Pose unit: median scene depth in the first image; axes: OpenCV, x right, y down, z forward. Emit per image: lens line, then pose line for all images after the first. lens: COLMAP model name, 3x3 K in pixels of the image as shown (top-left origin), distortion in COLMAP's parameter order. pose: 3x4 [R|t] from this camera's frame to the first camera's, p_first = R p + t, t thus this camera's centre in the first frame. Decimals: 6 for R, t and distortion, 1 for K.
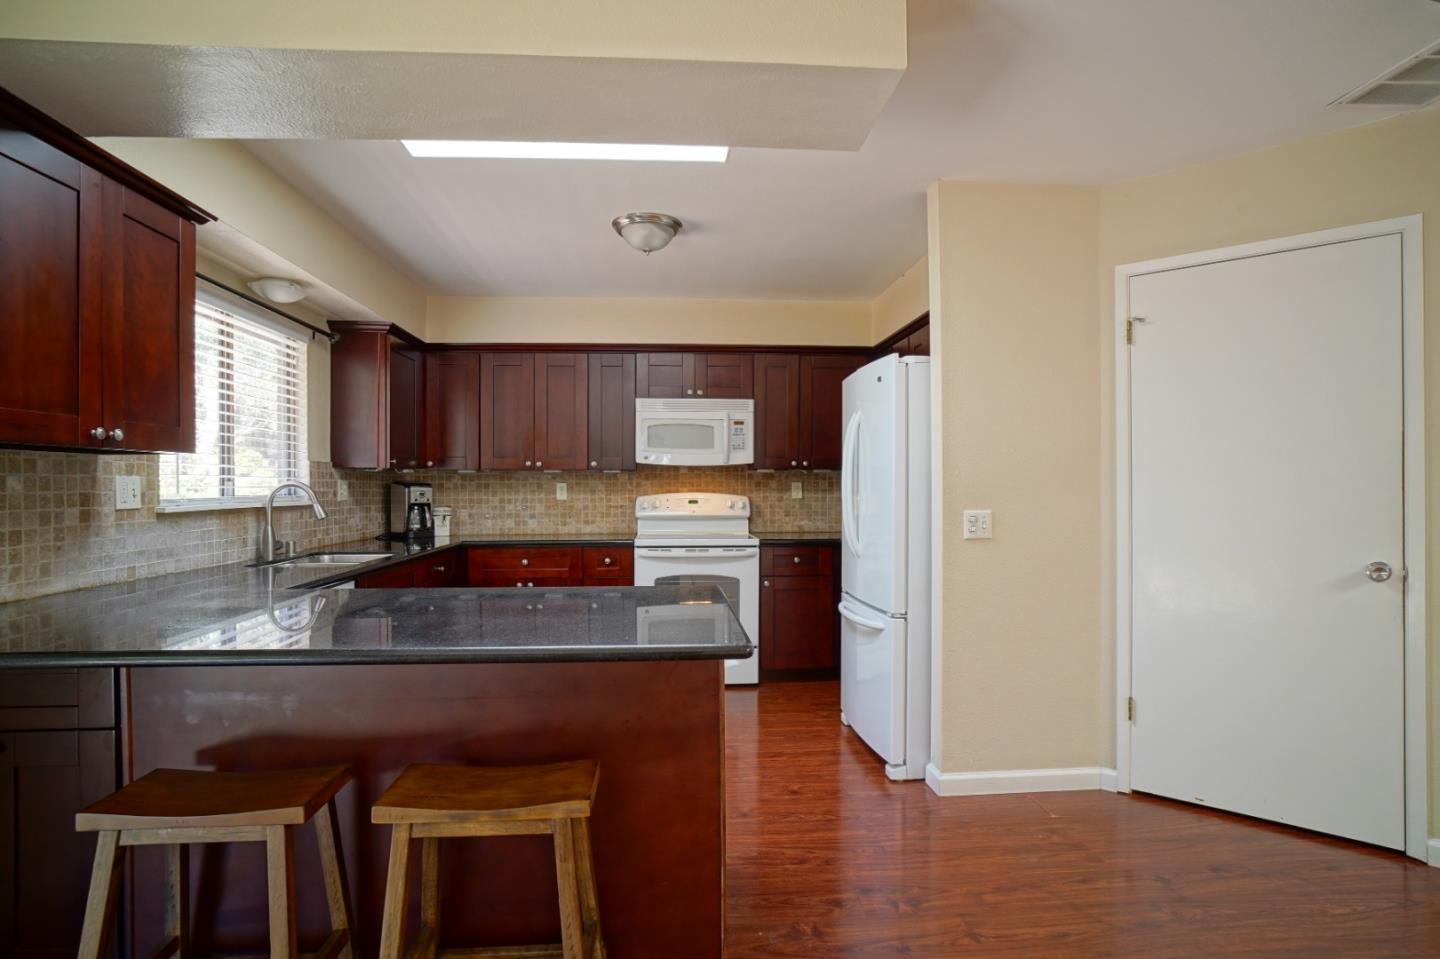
lens RADIAL K [[754.0, 0, 720.4], [0, 754.0, 478.2], [0, 0, 1]] dist [-0.044165, 0.022888]
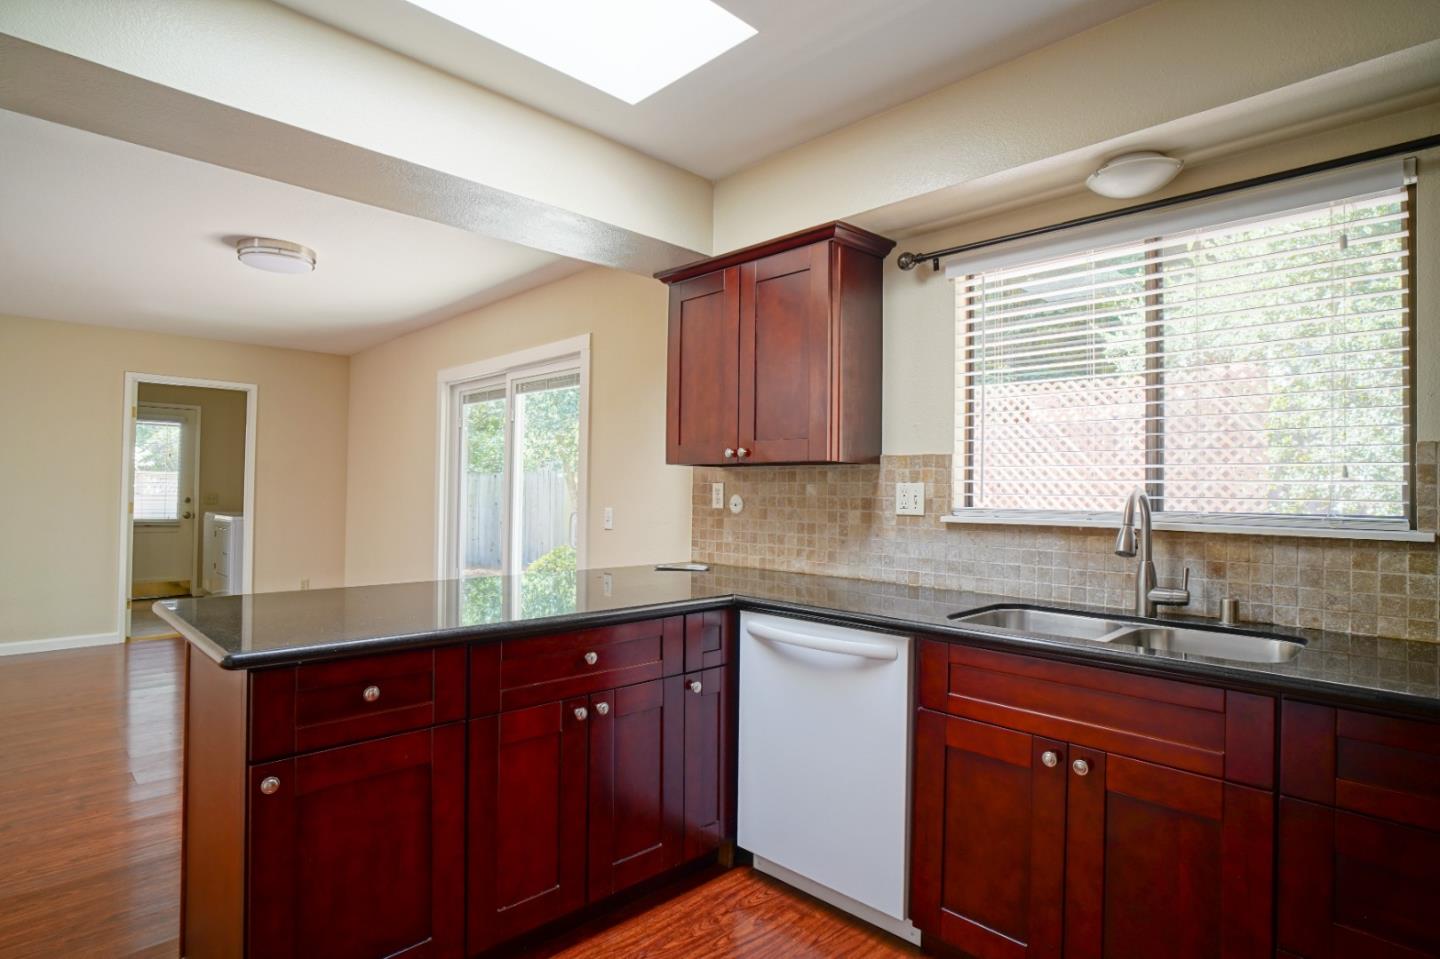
lens RADIAL K [[754.0, 0, 723.5], [0, 754.0, 479.7], [0, 0, 1]] dist [-0.044165, 0.022888]
pose [[-0.760630, -0.018600, -0.648919, 0.045821], [-0.006382, 0.999755, -0.021174, 0.010000], [0.649154, -0.011964, -0.760563, 0.994237]]
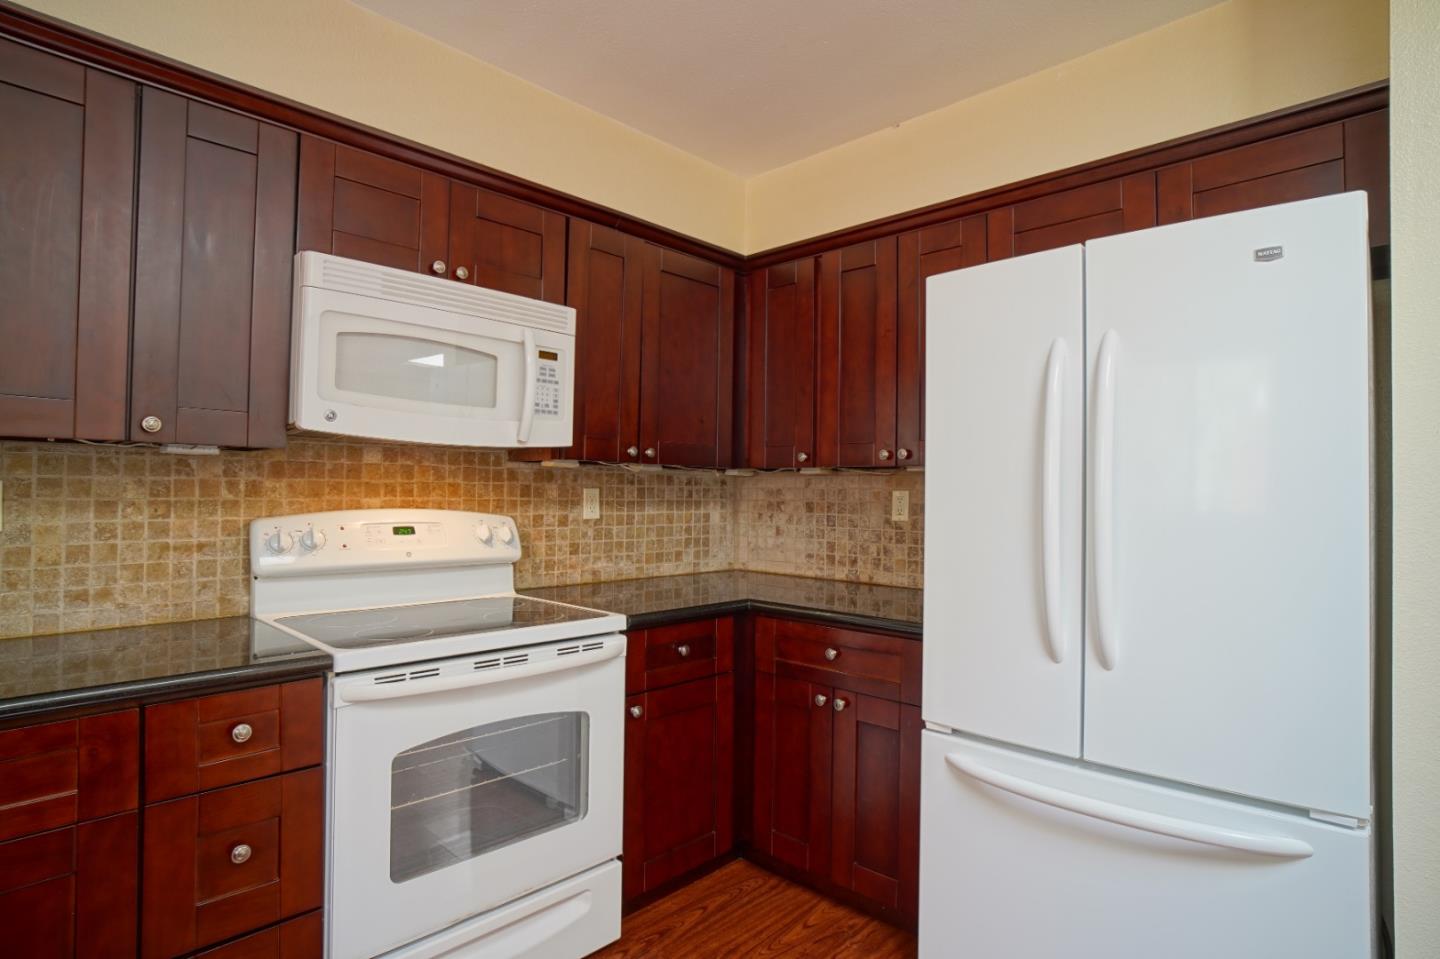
lens RADIAL K [[754.0, 0, 714.4], [0, 754.0, 474.9], [0, 0, 1]] dist [-0.044165, 0.022888]
pose [[0.748590, 0.026329, 0.662510, -0.231432], [-0.019408, 0.999653, -0.017798, 0.004769], [-0.662749, 0.000465, 0.748842, 0.701585]]
